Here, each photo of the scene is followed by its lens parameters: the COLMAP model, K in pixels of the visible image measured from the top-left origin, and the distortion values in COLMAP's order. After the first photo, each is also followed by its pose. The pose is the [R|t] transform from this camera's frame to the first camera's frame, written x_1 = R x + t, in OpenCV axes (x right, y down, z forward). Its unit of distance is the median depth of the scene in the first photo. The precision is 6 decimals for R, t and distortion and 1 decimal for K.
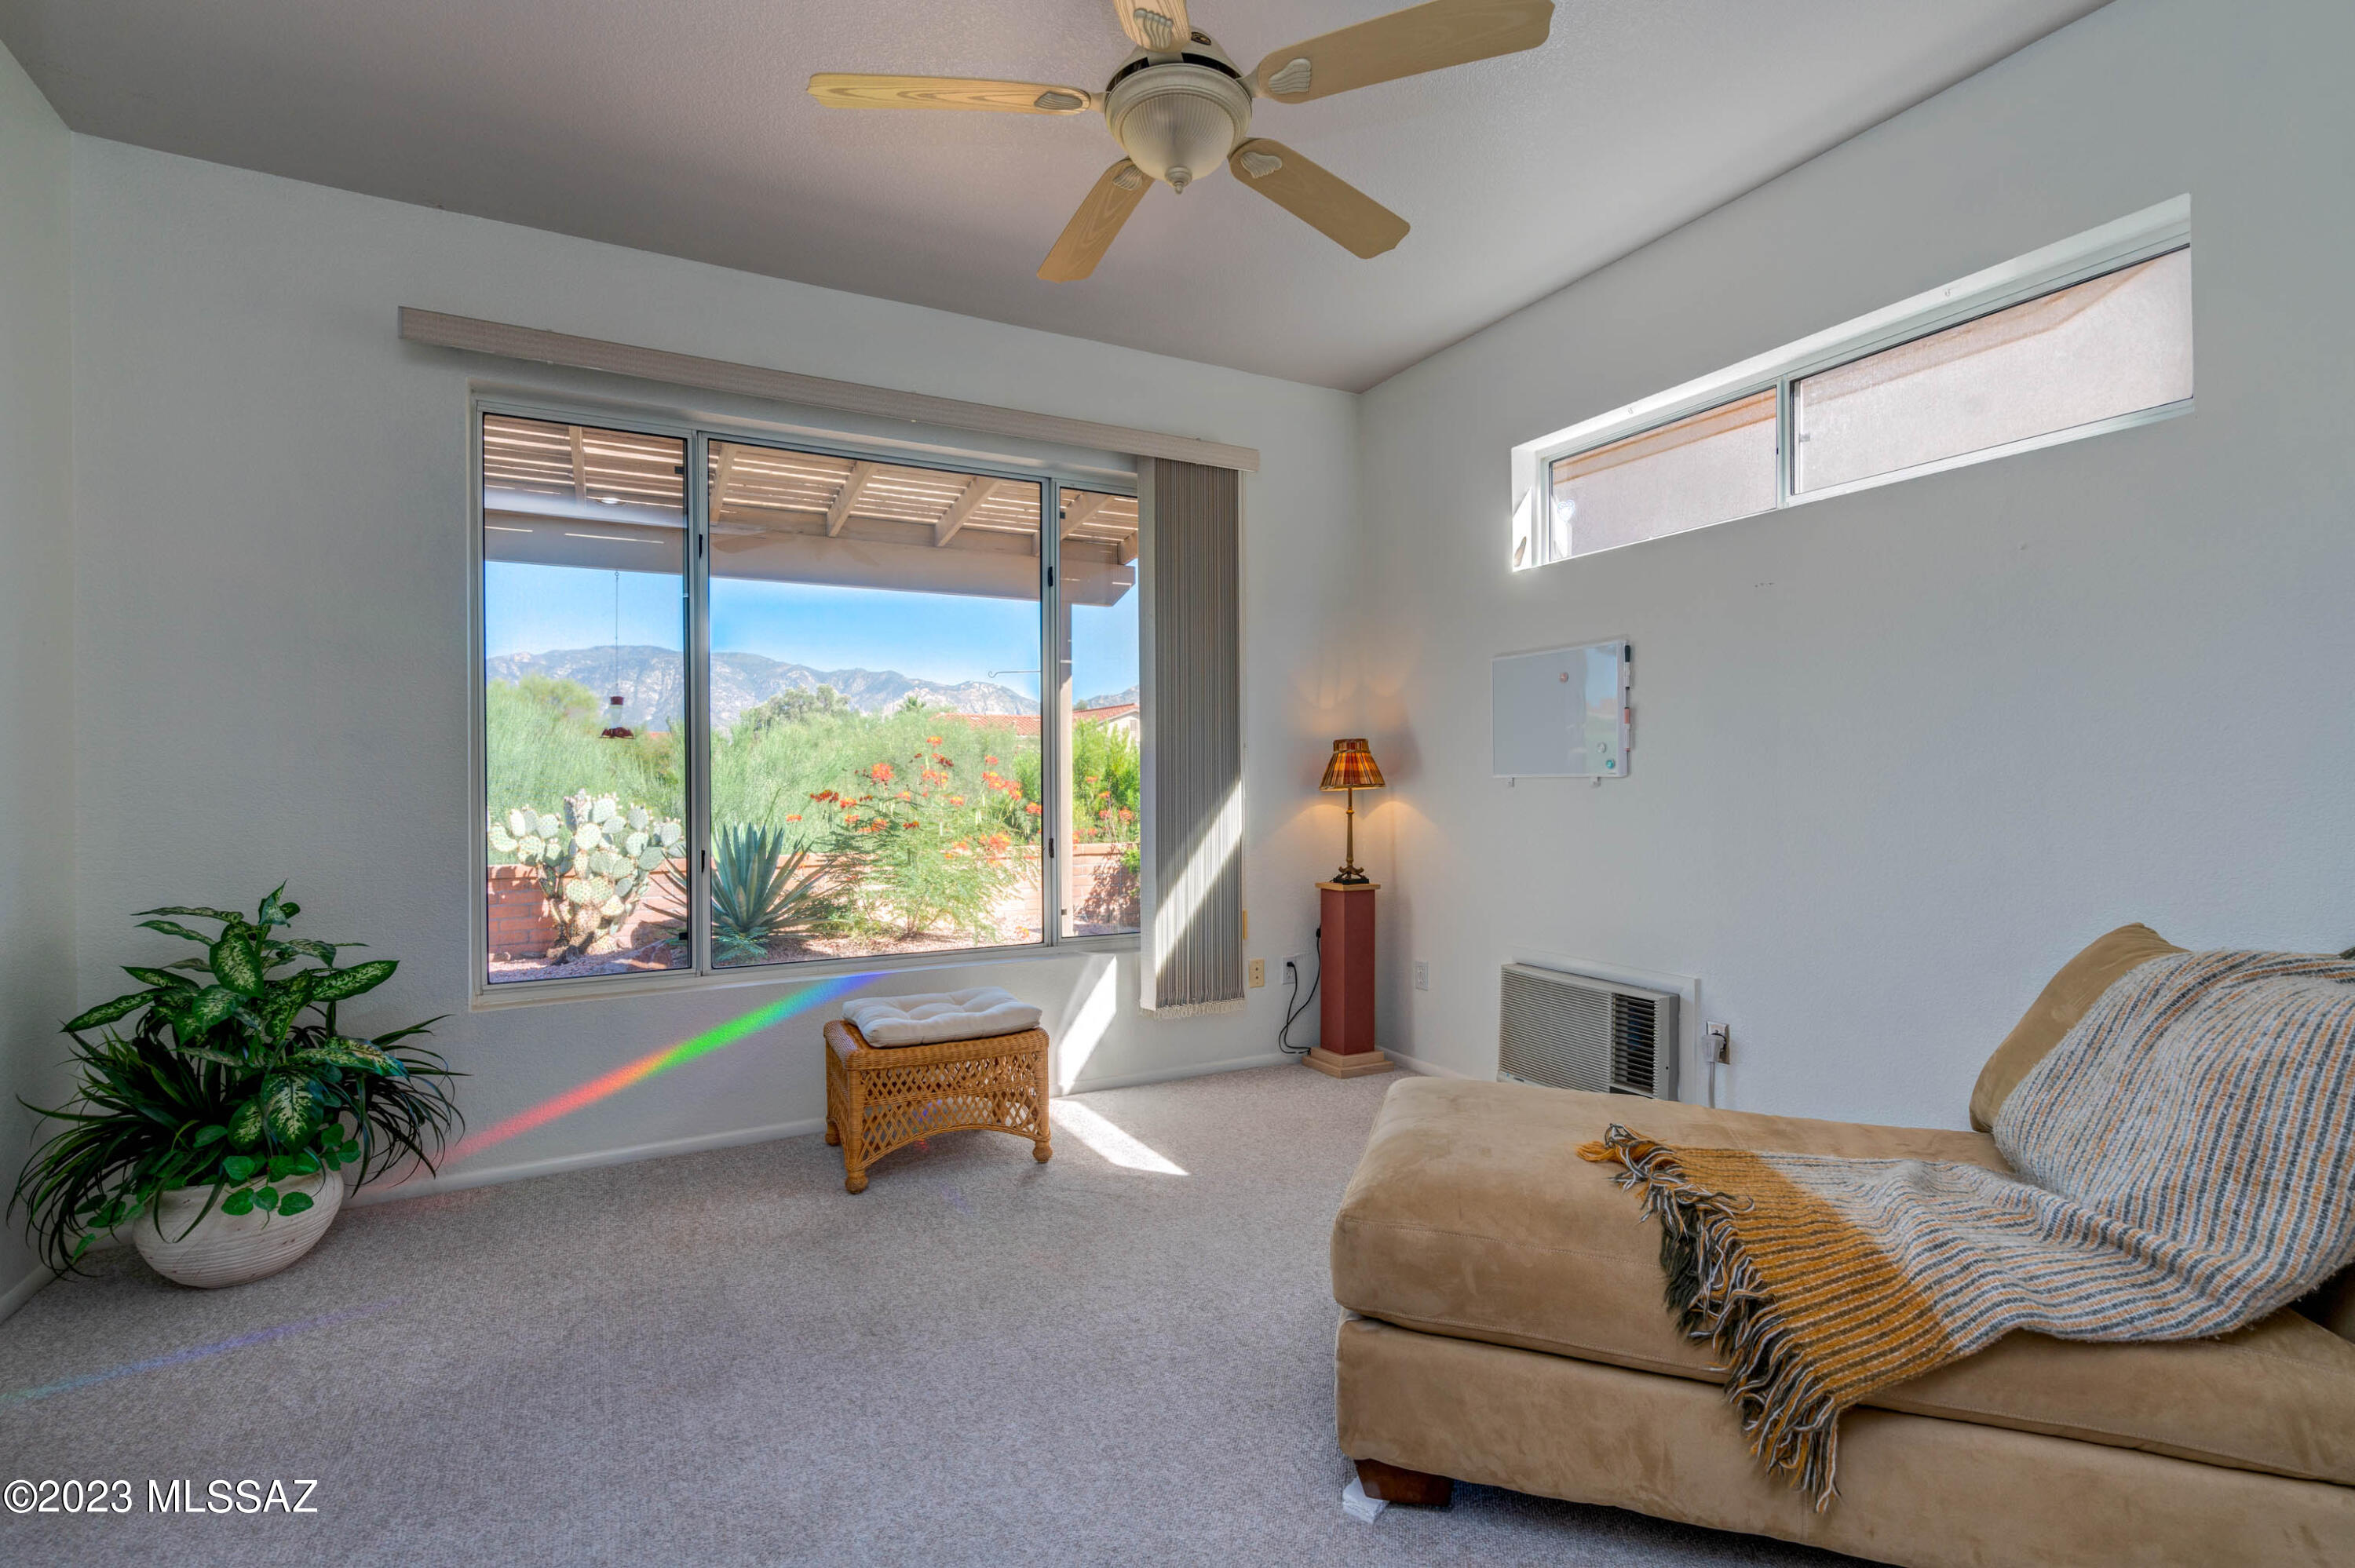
lens RADIAL K [[1069.0, 0, 1181.9], [0, 1069.0, 786.2], [0, 0, 1]] dist [-0.003734, 0.003837]
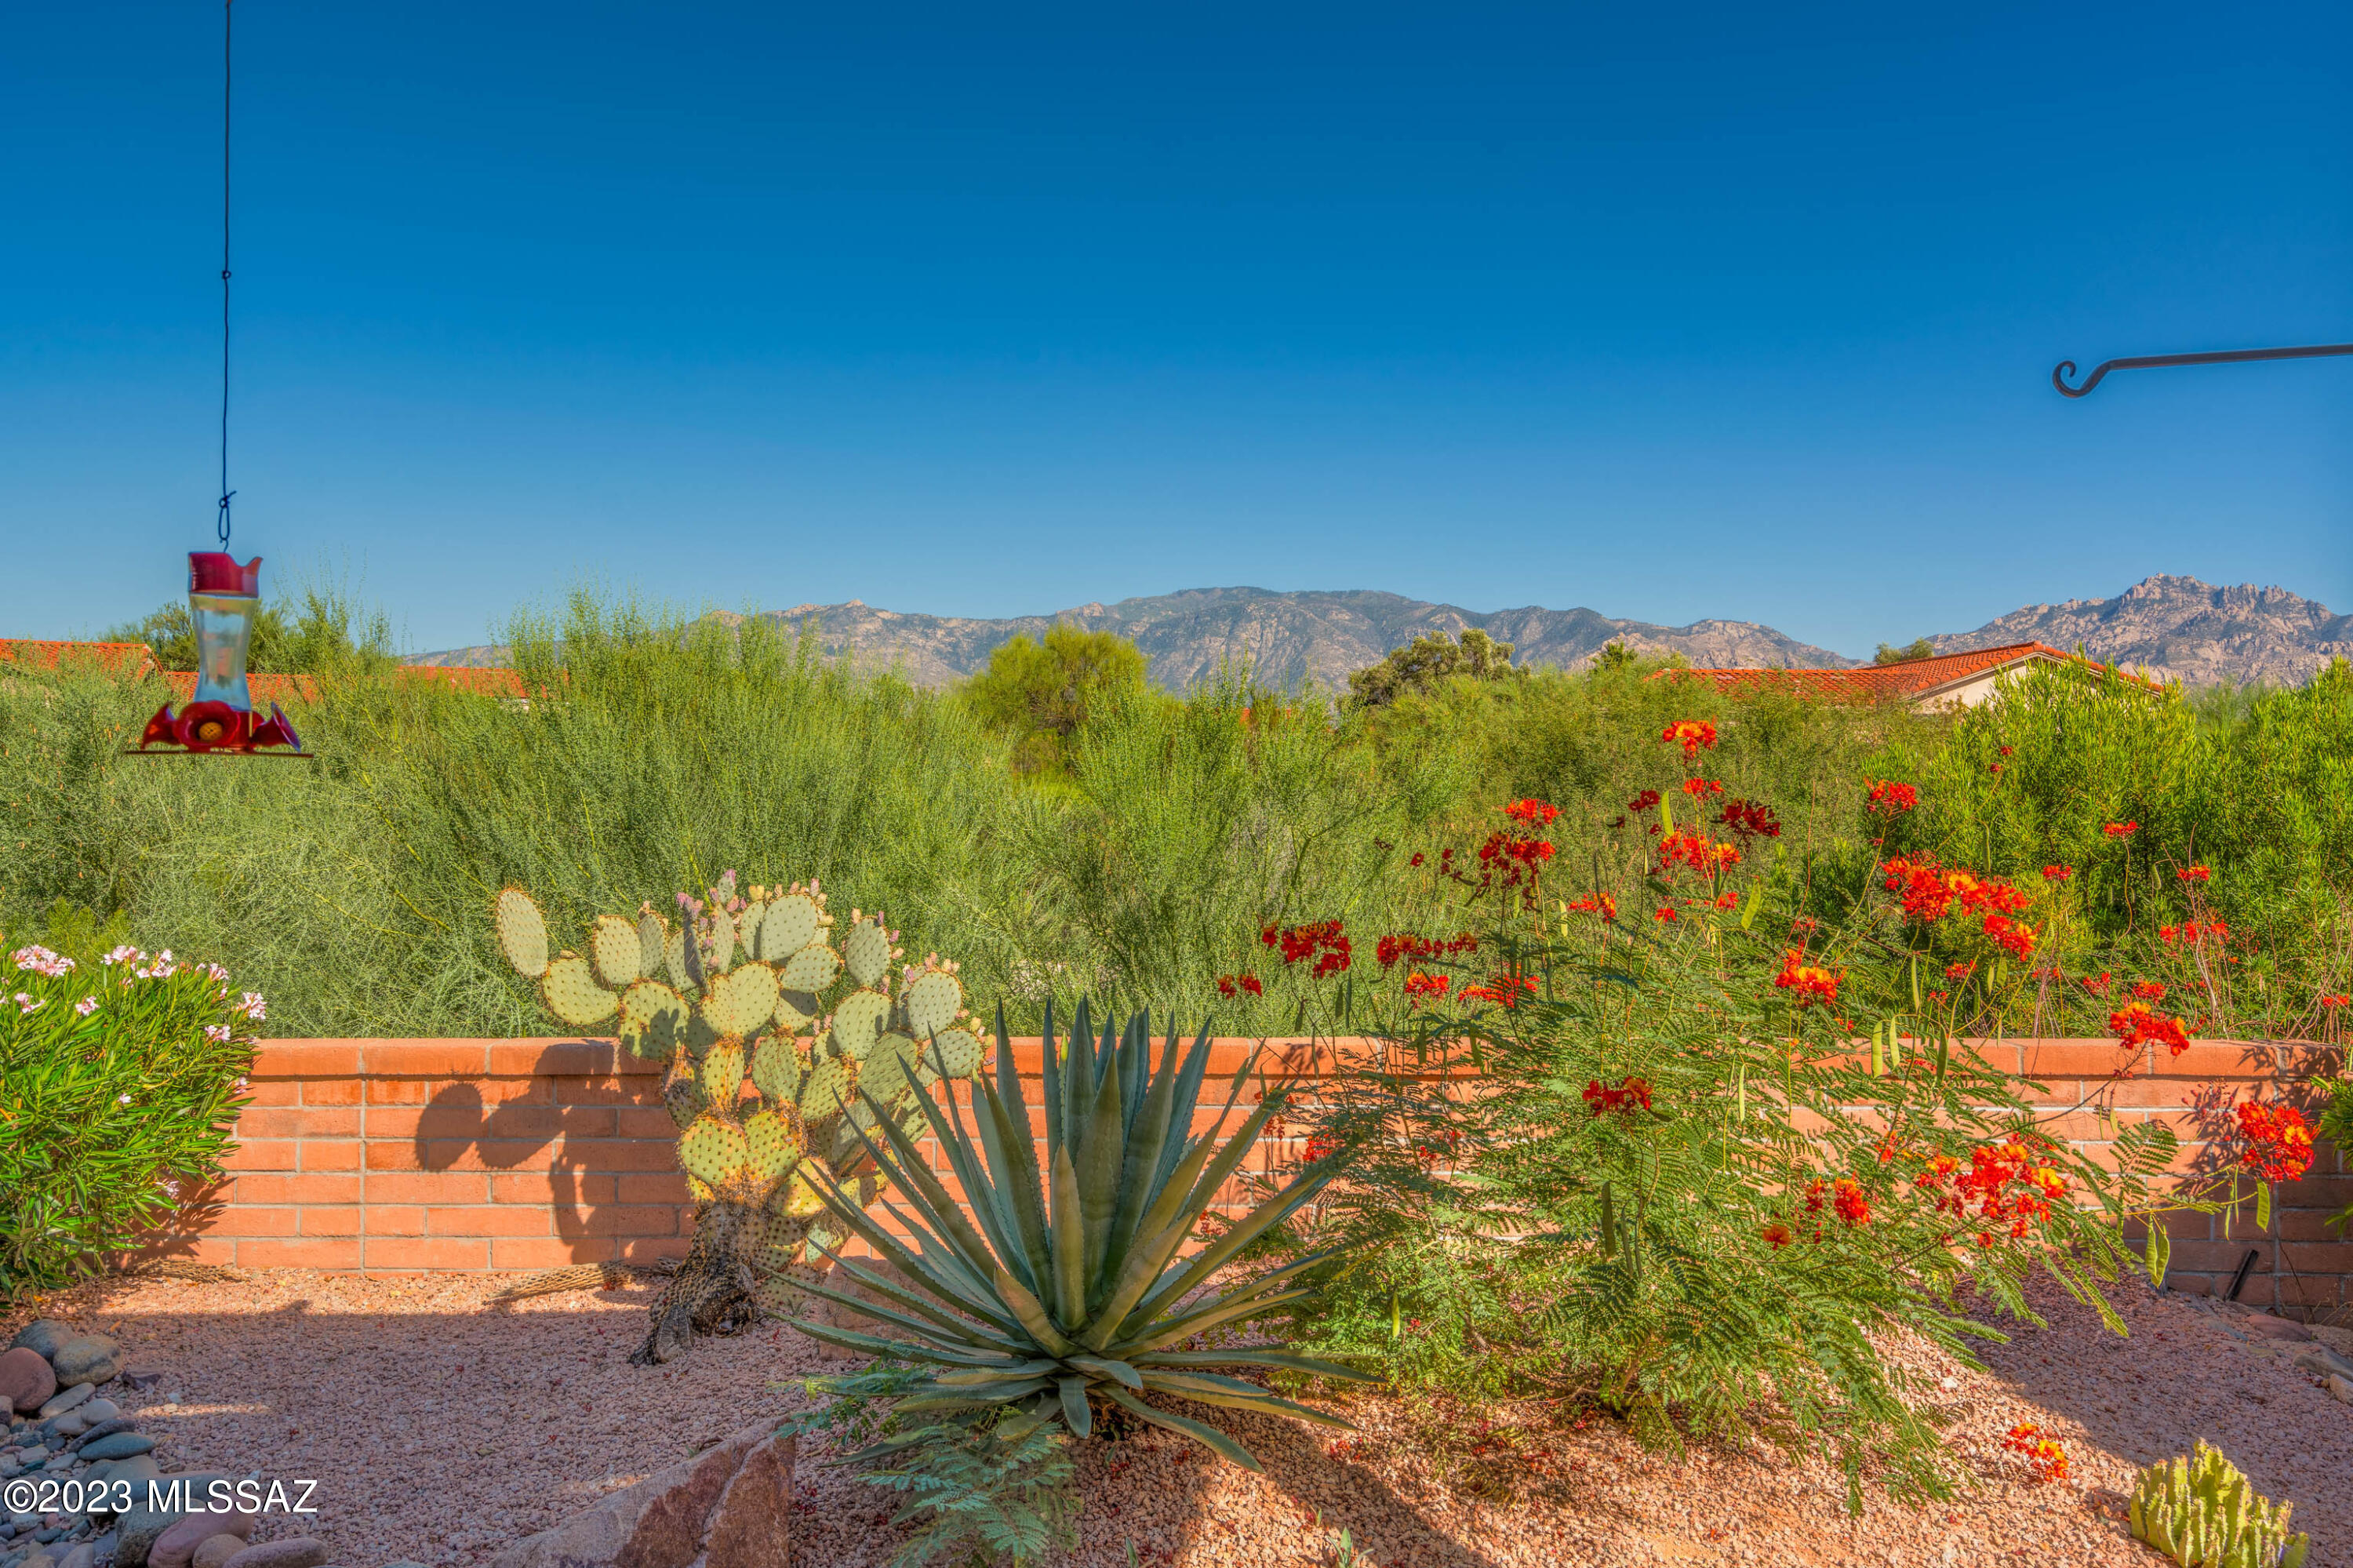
lens RADIAL K [[1661.7, 0, 1195.4], [0, 1661.7, 776.0], [0, 0, 1]] dist [0.055584, 0.002659]
pose [[0.881158, 0.006583, -0.472776, -0.140539], [-0.009606, 0.999946, -0.003980, -0.029365], [0.472724, 0.008048, 0.881174, 0.551075]]
